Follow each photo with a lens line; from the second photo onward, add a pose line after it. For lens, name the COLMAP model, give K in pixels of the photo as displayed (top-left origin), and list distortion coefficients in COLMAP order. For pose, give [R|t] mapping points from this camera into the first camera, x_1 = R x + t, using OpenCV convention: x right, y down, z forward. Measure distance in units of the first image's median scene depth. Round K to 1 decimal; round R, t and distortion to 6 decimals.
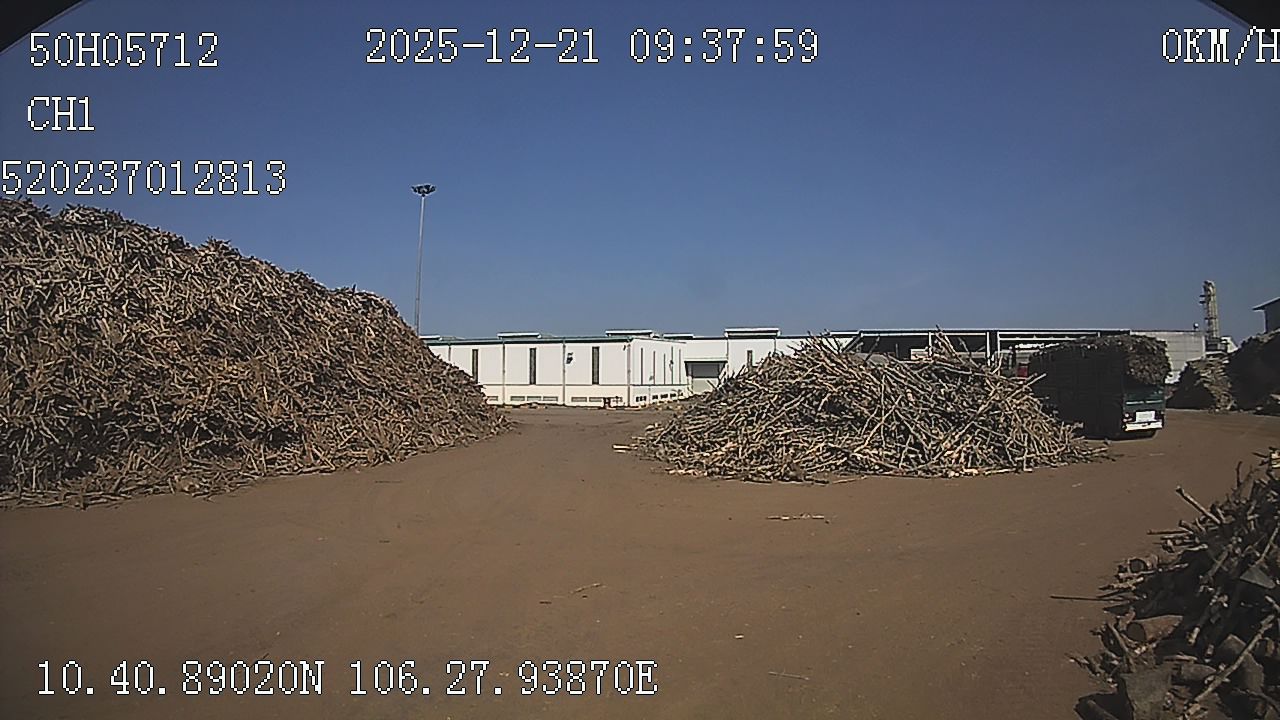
lens RADIAL K [[1015.4, 0, 646.4], [0, 1015.4, 384.5], [0, 0, 1]] dist [-0.325913, 0.010661]
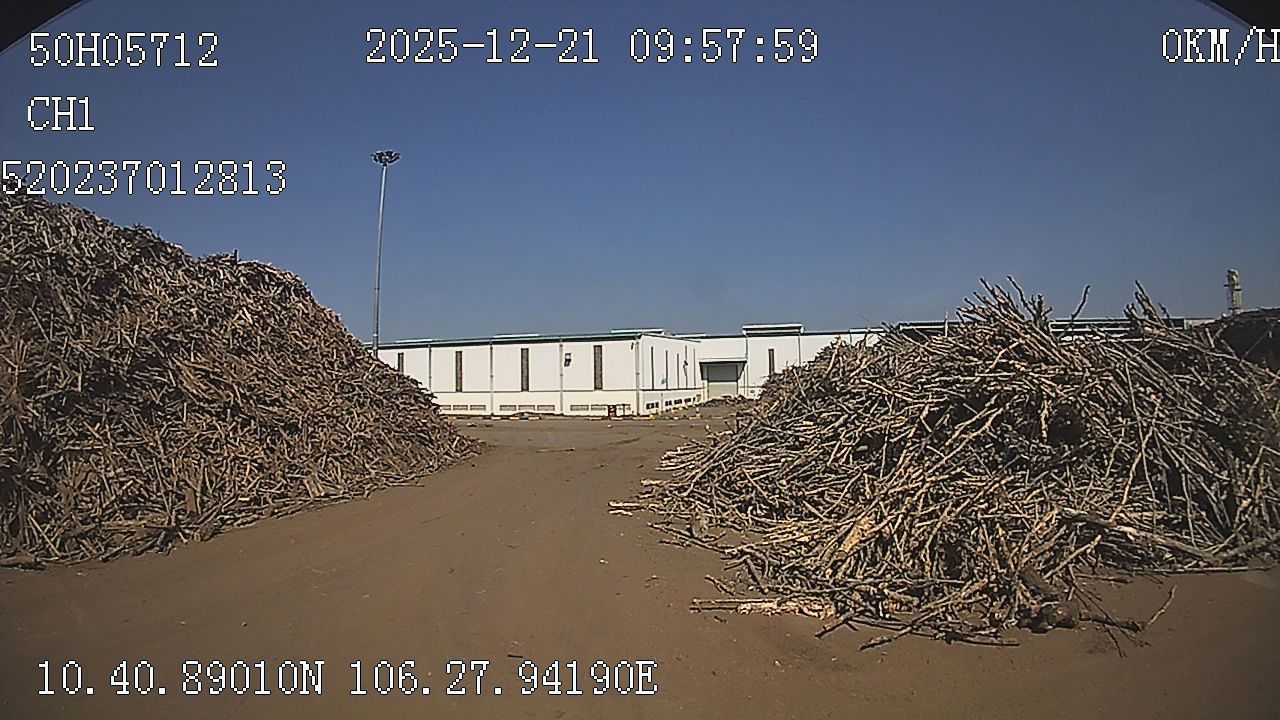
lens RADIAL K [[1004.7, 0, 625.3], [0, 1004.7, 355.1], [0, 0, 1]] dist [-0.390686, 0.009012]
pose [[0.999406, -0.017994, -0.029377, -0.002508], [0.016999, 0.999285, -0.033763, -0.000436], [0.029963, 0.033244, 0.998998, 0.163025]]
